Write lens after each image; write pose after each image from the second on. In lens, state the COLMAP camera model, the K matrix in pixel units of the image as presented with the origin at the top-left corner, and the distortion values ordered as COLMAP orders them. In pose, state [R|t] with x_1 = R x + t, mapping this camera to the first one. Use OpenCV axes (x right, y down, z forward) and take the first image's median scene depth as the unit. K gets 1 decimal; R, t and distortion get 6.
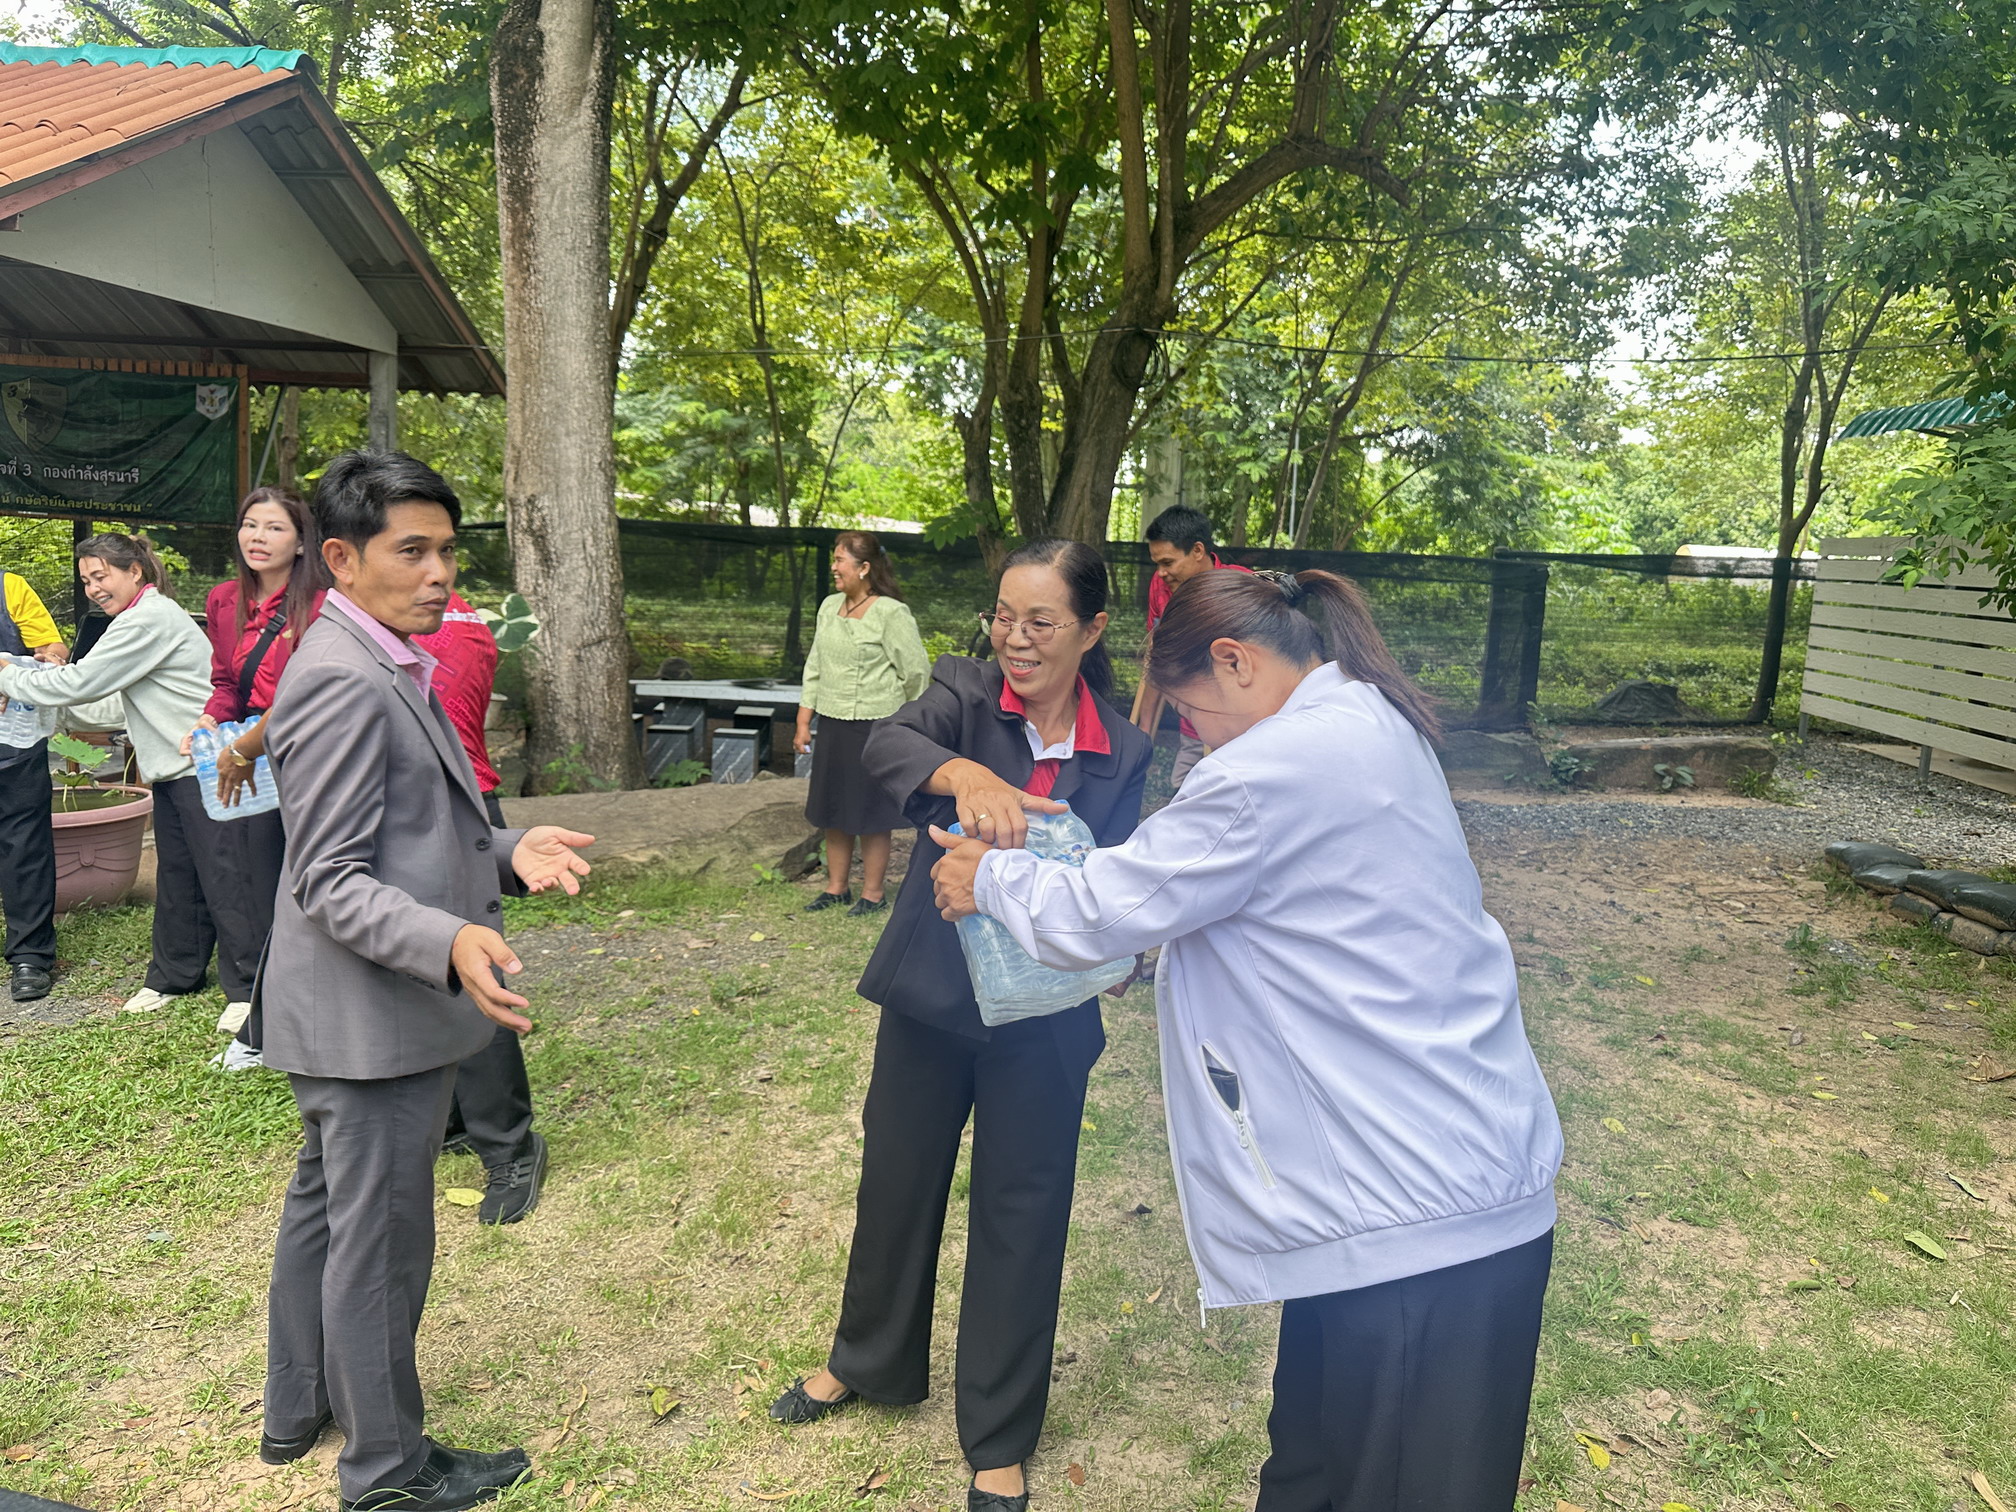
lens RADIAL K [[1441.3, 0, 1028.6], [0, 1441.3, 764.7], [0, 0, 1]] dist [0.016981, -0.038020]
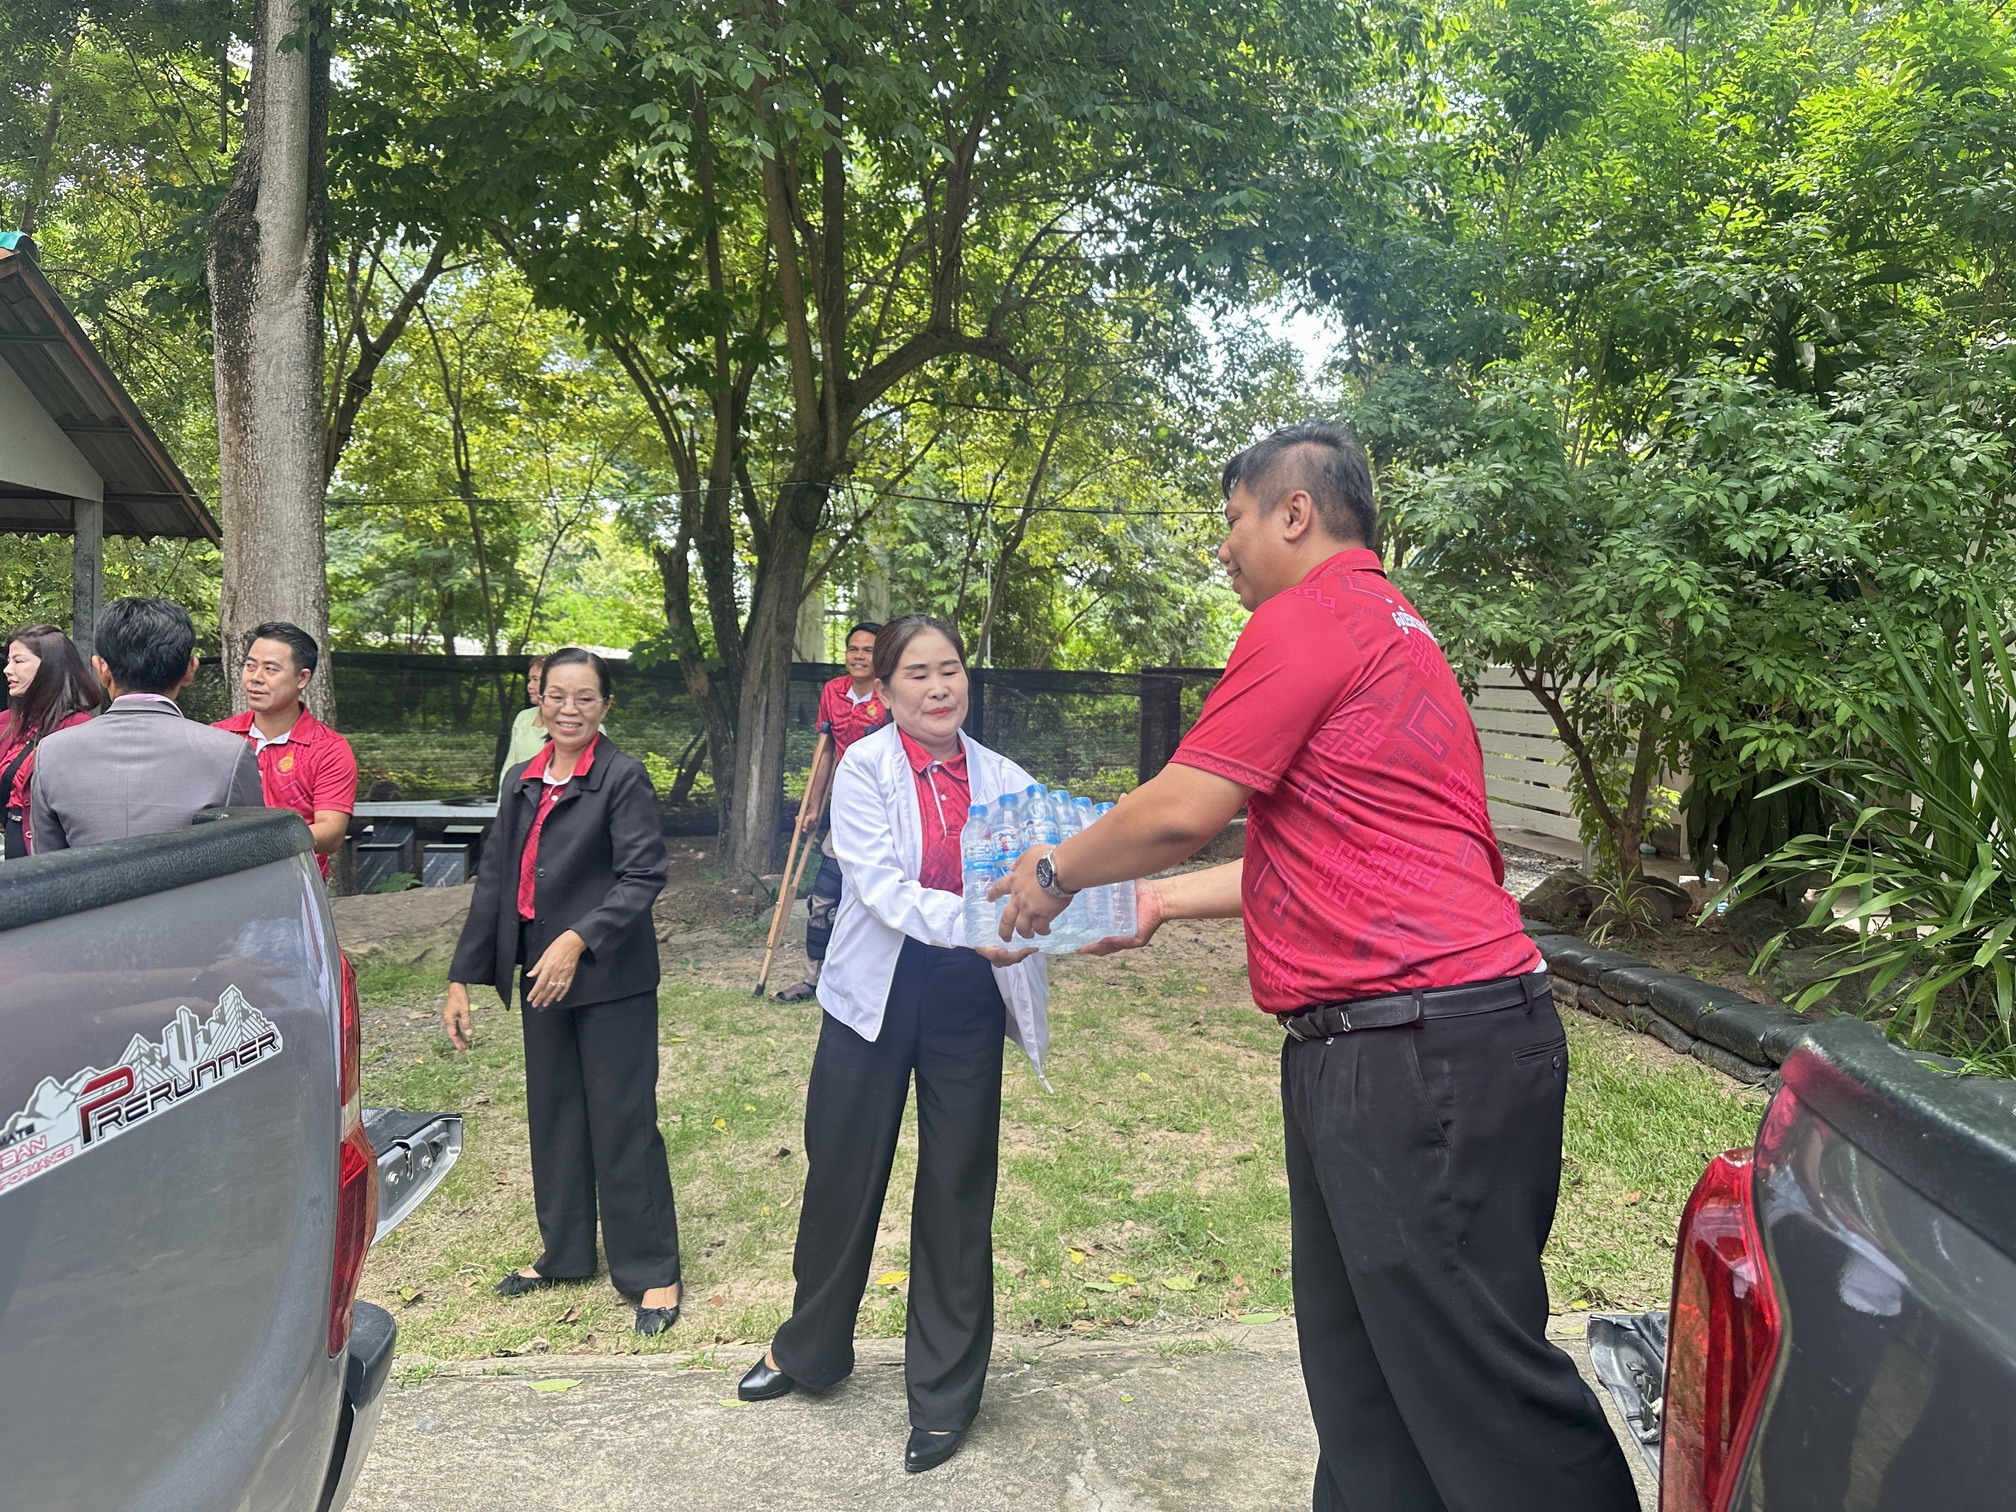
lens RADIAL K [[1441.3, 0, 1044.5], [0, 1441.3, 751.3], [0, 0, 1]] dist [0.016981, -0.038020]
pose [[0.979888, -0.030725, 0.197171, 0.019668], [0.049134, 0.994804, -0.089163, 0.021324], [-0.193407, 0.097057, 0.976306, -0.120483]]
